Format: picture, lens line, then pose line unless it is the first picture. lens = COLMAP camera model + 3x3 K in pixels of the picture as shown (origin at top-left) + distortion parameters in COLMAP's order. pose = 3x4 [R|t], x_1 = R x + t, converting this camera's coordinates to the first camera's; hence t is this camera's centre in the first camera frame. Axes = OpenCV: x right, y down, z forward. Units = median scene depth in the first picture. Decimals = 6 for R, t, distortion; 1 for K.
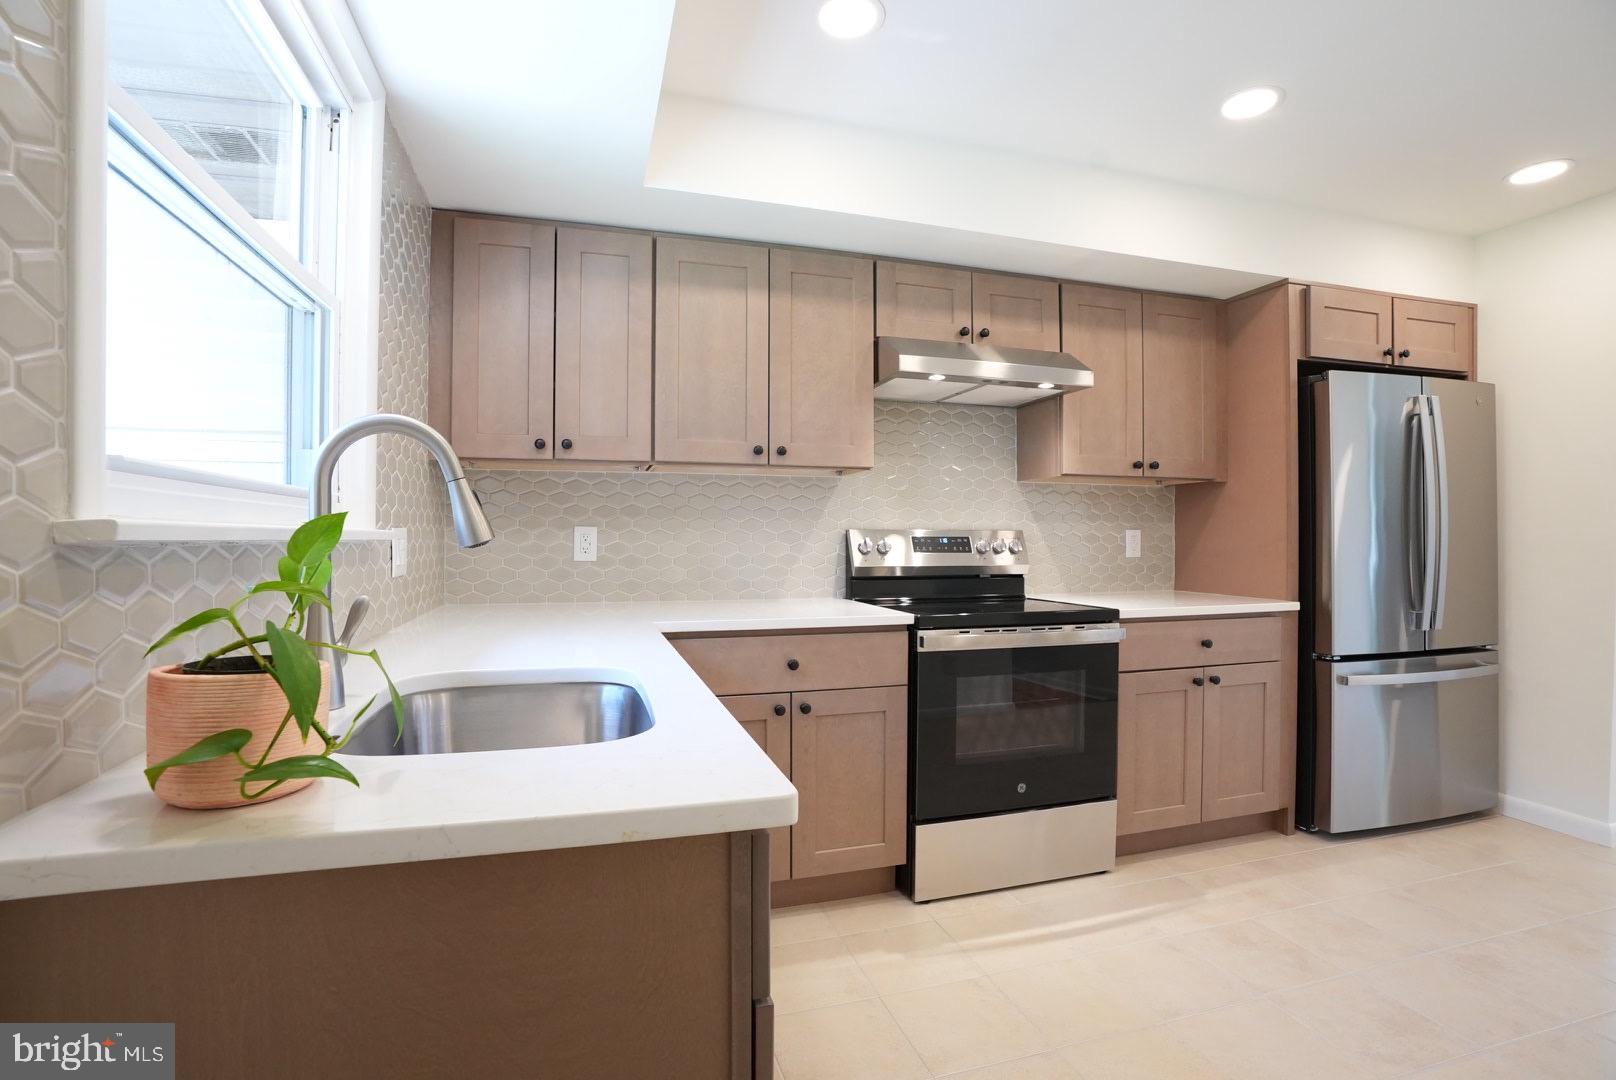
lens RADIAL K [[745.6, 0, 799.1], [0, 745.6, 543.1], [0, 0, 1]] dist [-0.071540, 0.025748]
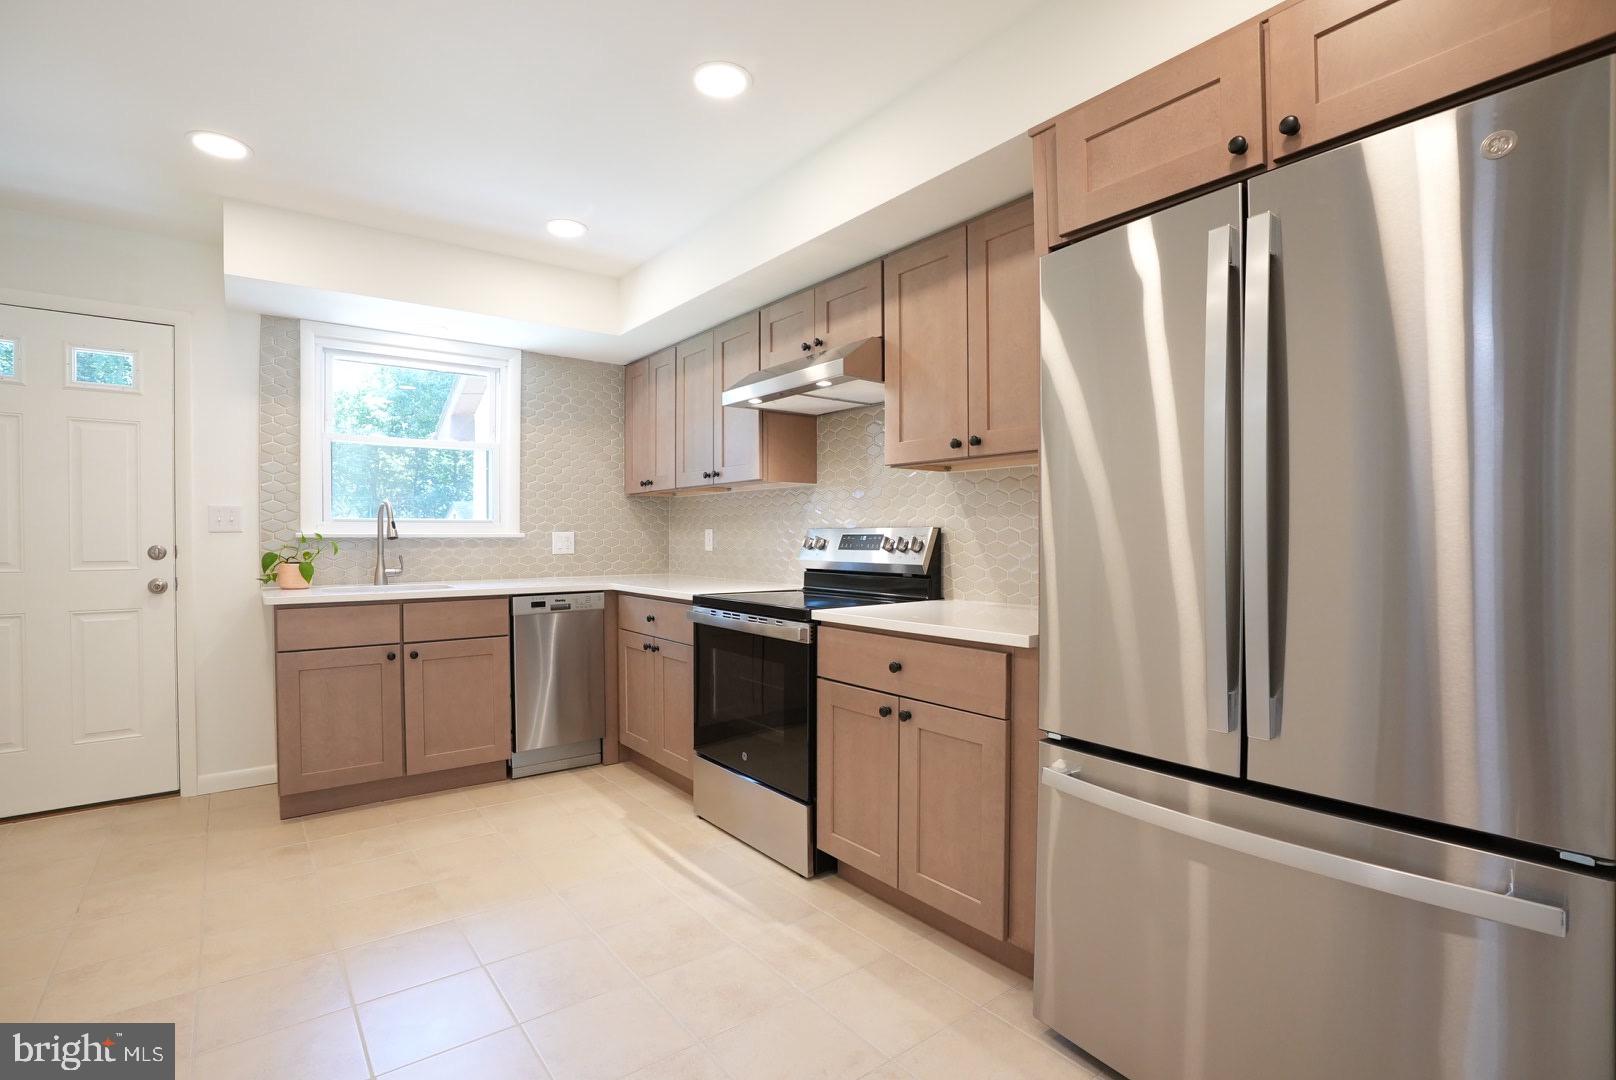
lens RADIAL K [[750.7, 0, 798.2], [0, 750.7, 544.2], [0, 0, 1]] dist [-0.077180, 0.032460]
pose [[0.361786, 0.008740, -0.932220, 1.205203], [-0.004858, 0.999960, 0.007490, -0.002302], [0.932249, 0.001819, 0.361814, 0.568648]]
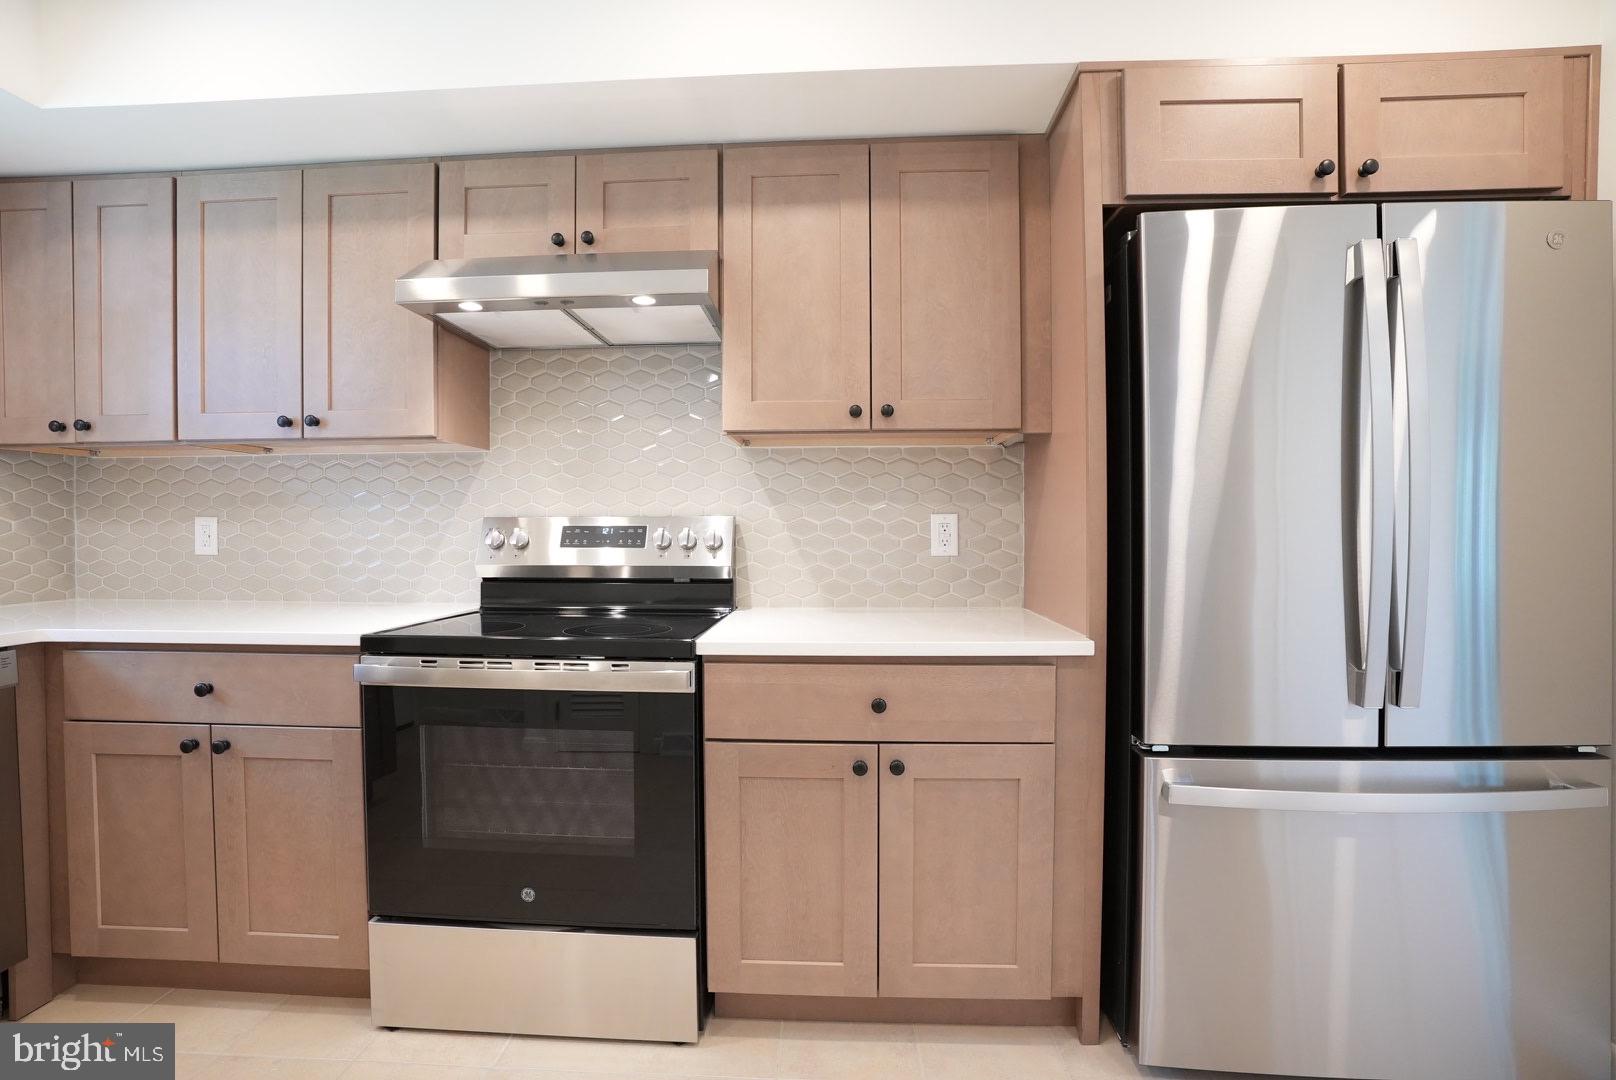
lens RADIAL K [[750.7, 0, 798.2], [0, 750.7, 544.2], [0, 0, 1]] dist [-0.077180, 0.032460]
pose [[0.942051, 0.003752, -0.335448, 0.658491], [0.000611, 0.999917, 0.012901, 0.000120], [0.335469, -0.012358, 0.941970, 0.387053]]
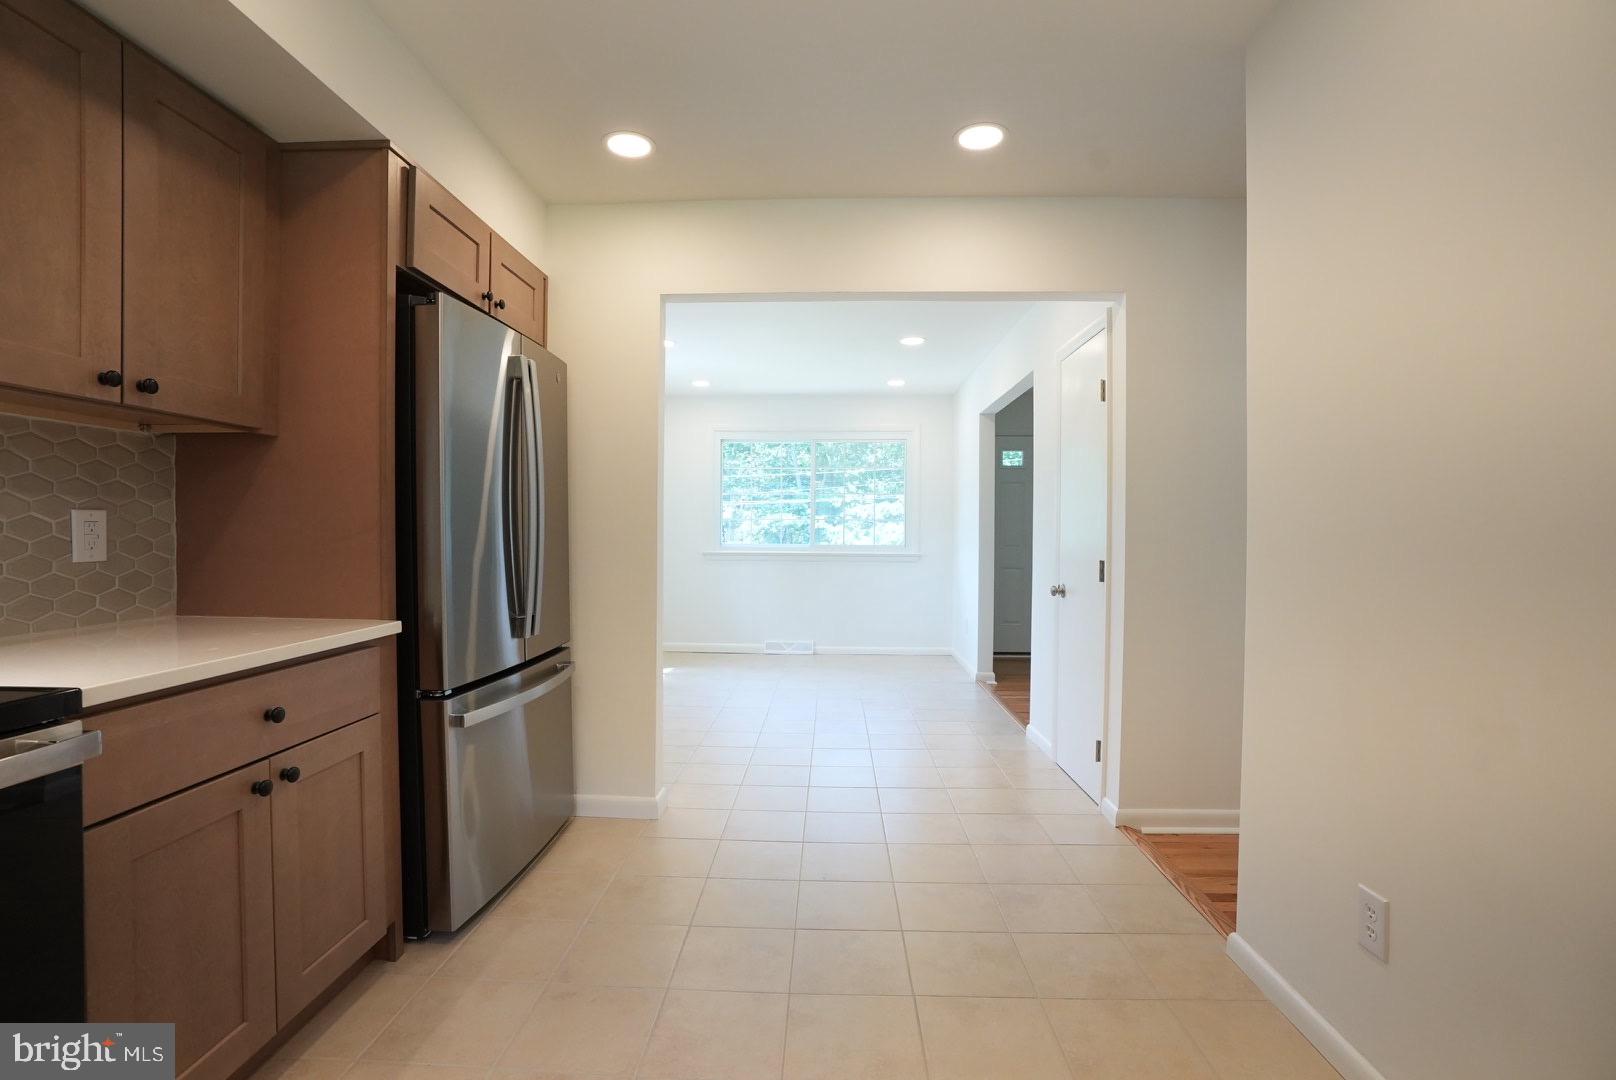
lens RADIAL K [[745.6, 0, 799.1], [0, 745.6, 543.1], [0, 0, 1]] dist [-0.071540, 0.025748]
pose [[0.319703, -0.013151, 0.947427, 0.157829], [0.002492, 0.999912, 0.013038, 0.000465], [-0.947515, -0.001808, 0.319707, 0.419261]]
